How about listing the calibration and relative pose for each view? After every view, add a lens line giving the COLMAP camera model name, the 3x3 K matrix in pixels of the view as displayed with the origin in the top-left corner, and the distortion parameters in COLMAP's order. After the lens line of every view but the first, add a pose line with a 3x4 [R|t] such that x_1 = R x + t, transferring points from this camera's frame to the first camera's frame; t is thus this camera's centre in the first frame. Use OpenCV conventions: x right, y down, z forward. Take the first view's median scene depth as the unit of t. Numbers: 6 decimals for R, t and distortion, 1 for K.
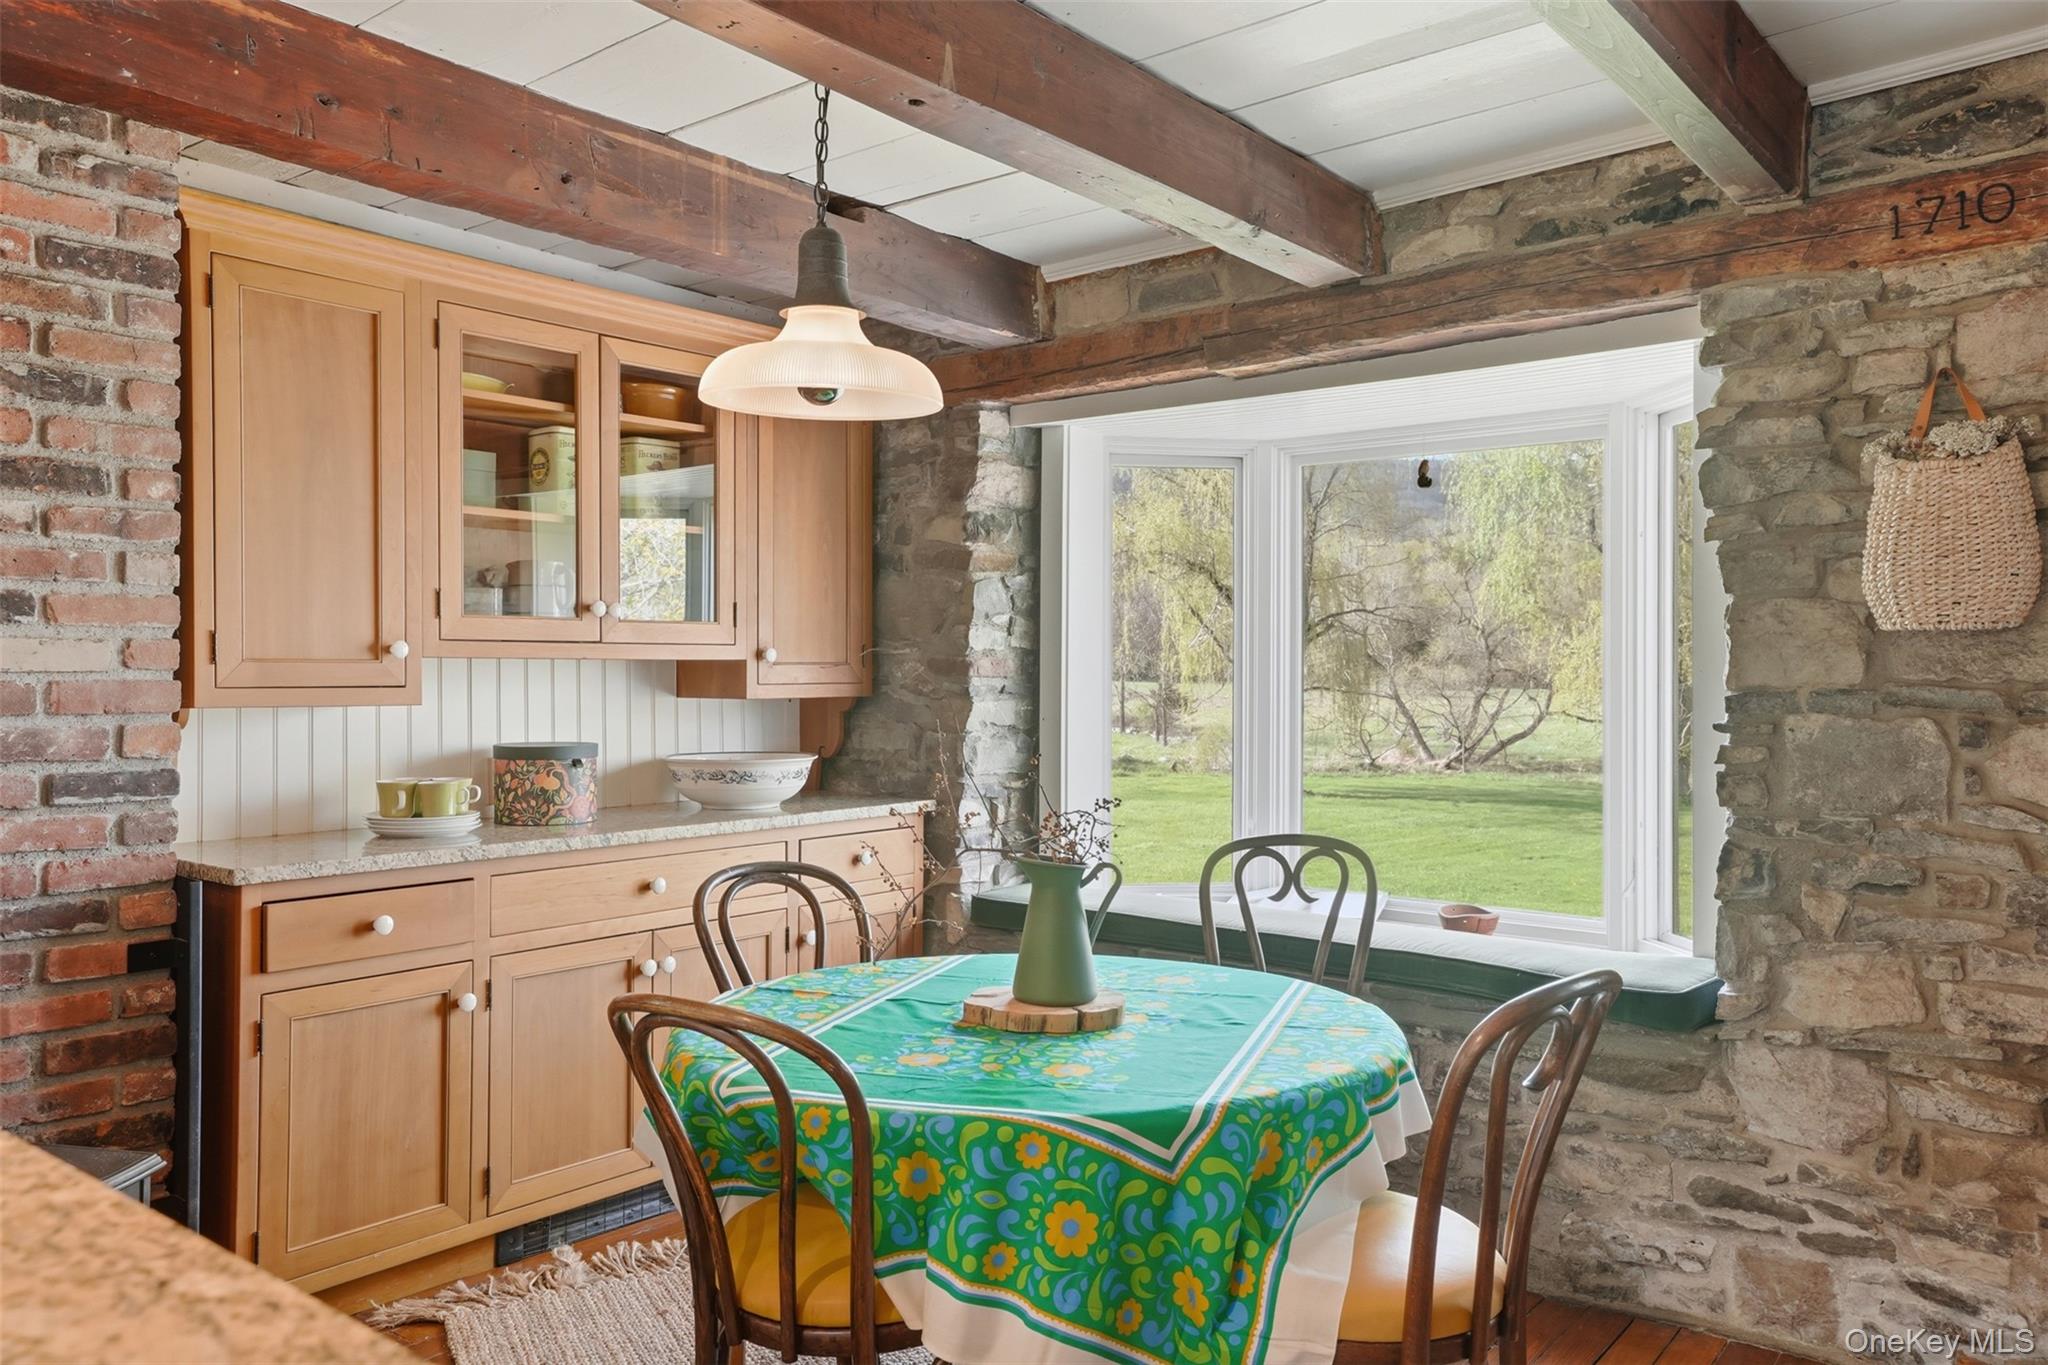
lens RADIAL K [[1503.4, 0, 1024.7], [0, 1503.4, 677.7], [0, 0, 1]] dist [0.013981, 0.025624]
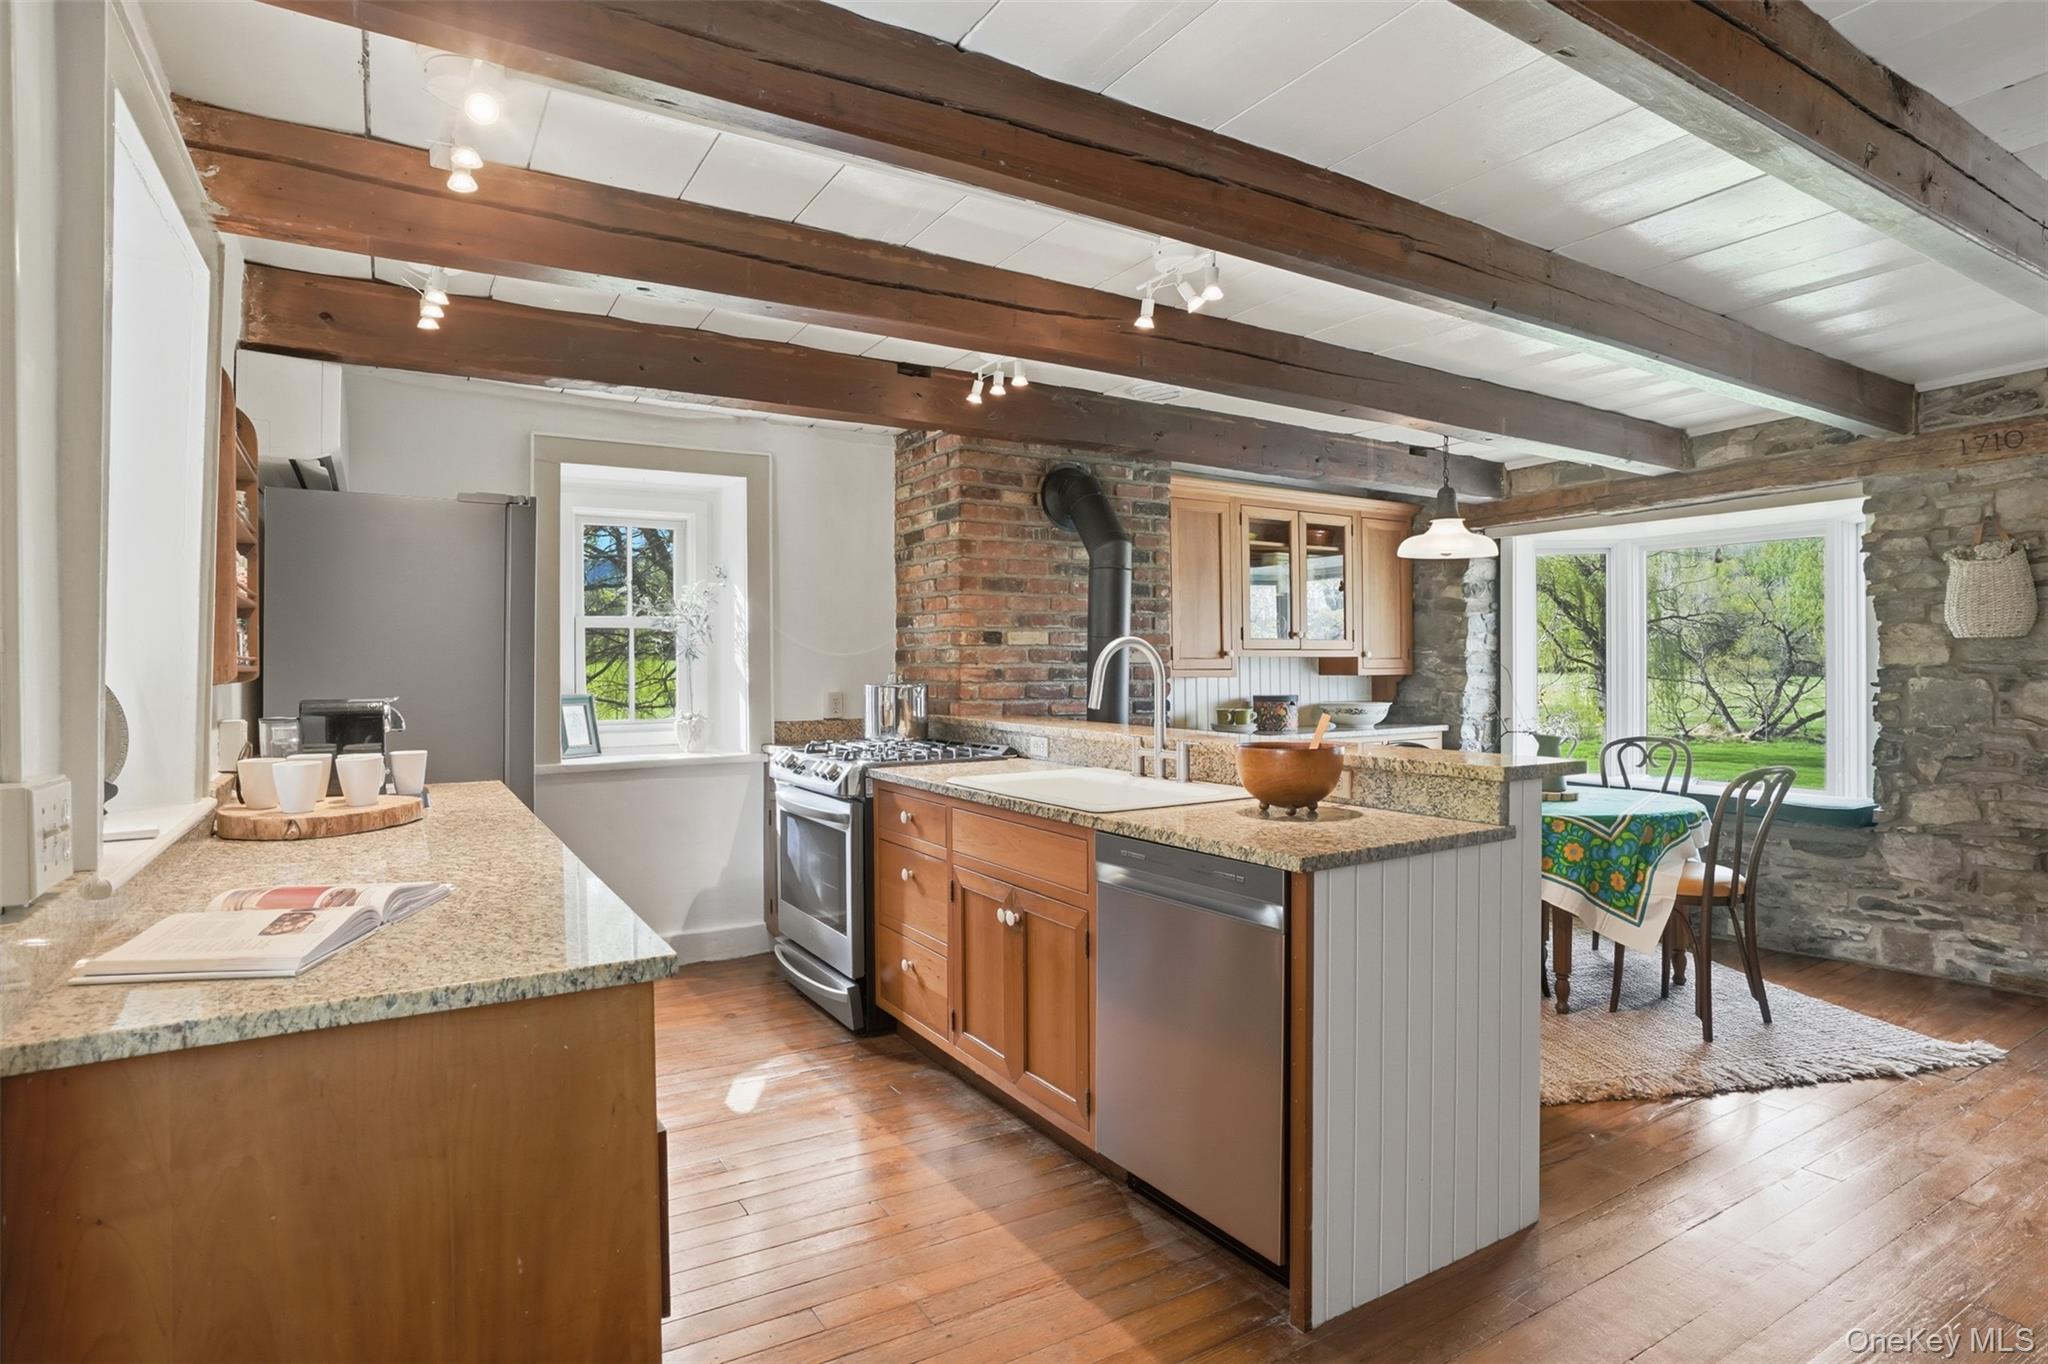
lens RADIAL K [[1061.6, 0, 1055.2], [0, 1061.6, 673.0], [0, 0, 1]] dist [-0.027099, 0.019019]
pose [[0.951735, -0.004988, -0.306881, -0.180874], [0.005430, 0.999985, 0.000588, 0.010333], [0.306874, -0.002226, 0.951748, -0.760806]]
